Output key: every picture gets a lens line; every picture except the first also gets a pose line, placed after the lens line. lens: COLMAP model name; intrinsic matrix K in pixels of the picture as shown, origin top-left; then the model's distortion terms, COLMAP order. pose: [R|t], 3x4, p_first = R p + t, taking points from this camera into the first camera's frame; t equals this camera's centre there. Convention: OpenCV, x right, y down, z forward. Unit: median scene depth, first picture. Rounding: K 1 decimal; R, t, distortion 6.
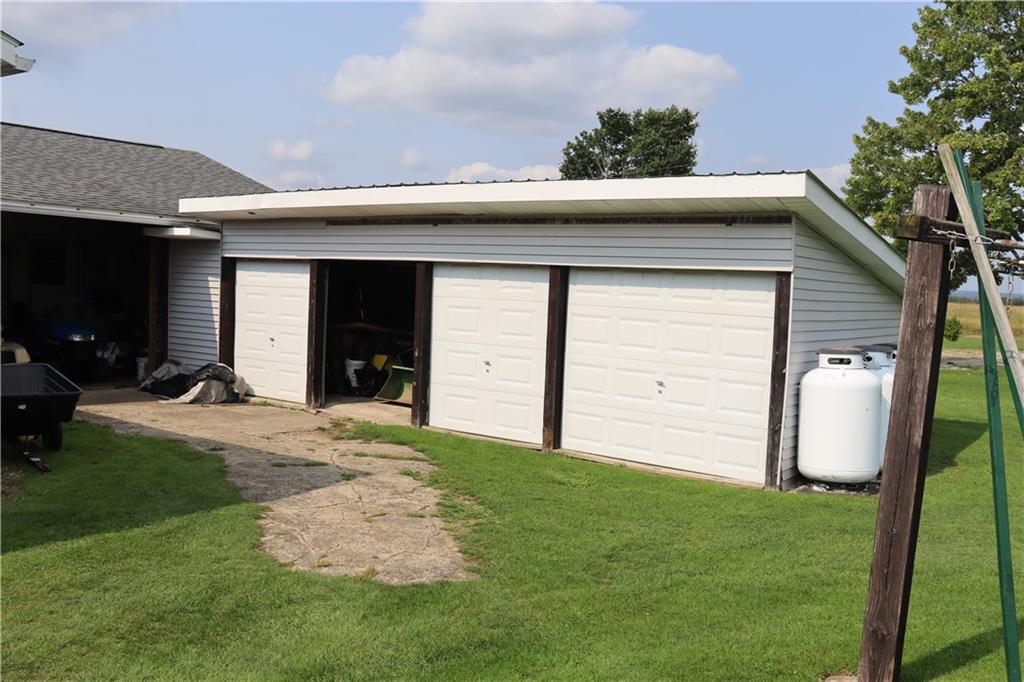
lens RADIAL K [[942.0, 0, 504.7], [0, 942.0, 346.8], [0, 0, 1]] dist [-0.073918, 0.000000]
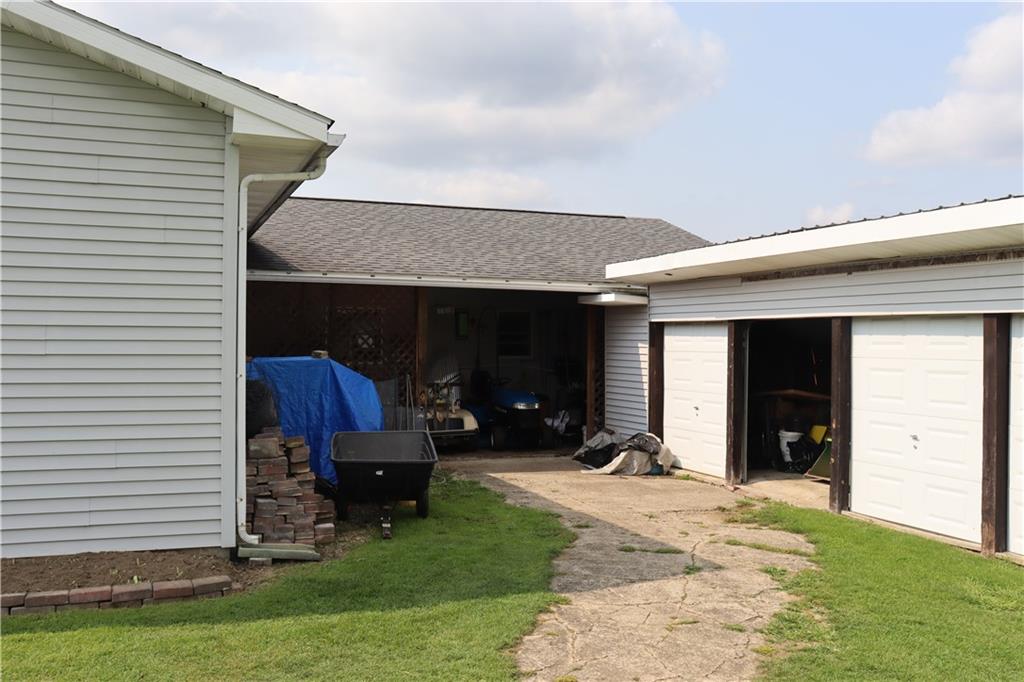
lens RADIAL K [[942.0, 0, 516.1], [0, 942.0, 335.8], [0, 0, 1]] dist [-0.073918, 0.000000]
pose [[0.848256, -0.036310, -0.528340, 0.099949], [-0.008339, 0.996607, -0.081881, -0.001603], [0.529521, 0.073862, 0.845075, 0.117478]]
